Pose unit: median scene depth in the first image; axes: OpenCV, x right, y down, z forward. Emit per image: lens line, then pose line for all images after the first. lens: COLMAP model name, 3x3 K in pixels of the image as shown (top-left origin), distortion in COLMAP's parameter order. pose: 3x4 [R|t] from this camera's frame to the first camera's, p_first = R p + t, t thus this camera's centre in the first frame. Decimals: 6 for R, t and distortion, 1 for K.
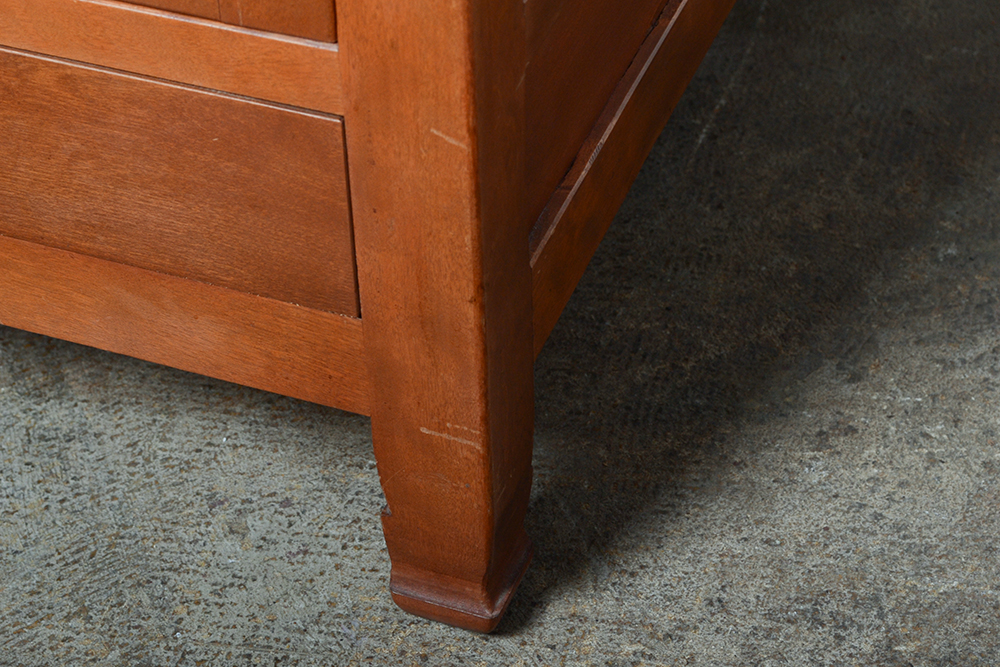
lens RADIAL K [[2275.8, 0, 499.1], [0, 2275.8, 340.4], [0, 0, 1]] dist [0.030944, 0.000000]
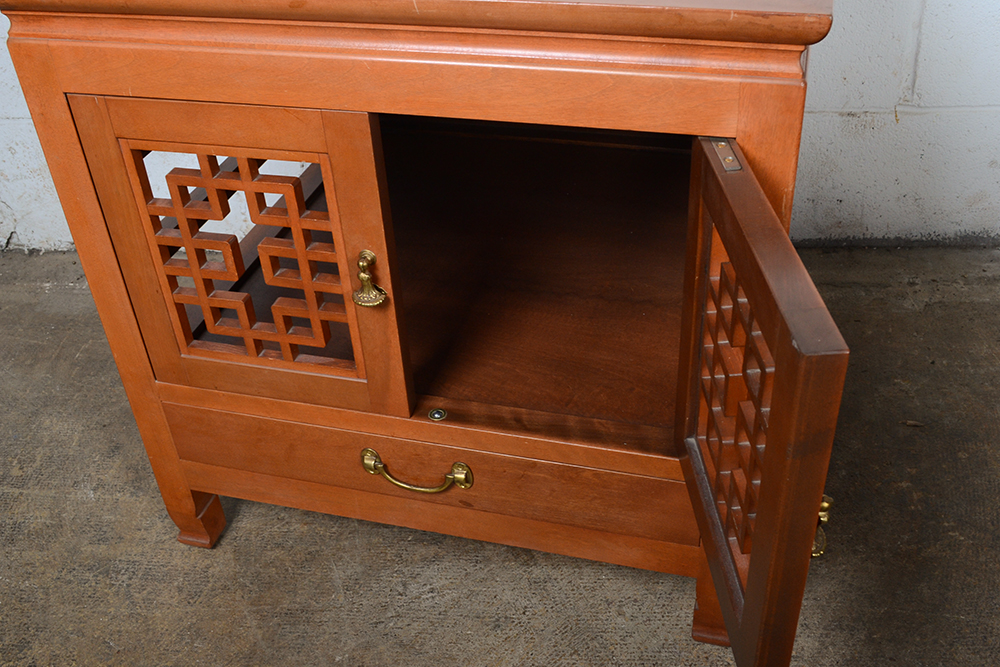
lens RADIAL K [[1028.6, 0, 501.1], [0, 1028.6, 340.6], [0, 0, 1]] dist [-0.064440, 0.000000]
pose [[0.995071, -0.079751, 0.058938, -0.346001], [0.084078, 0.993633, -0.075000, -0.181906], [-0.052582, 0.079586, 0.995440, -0.255611]]
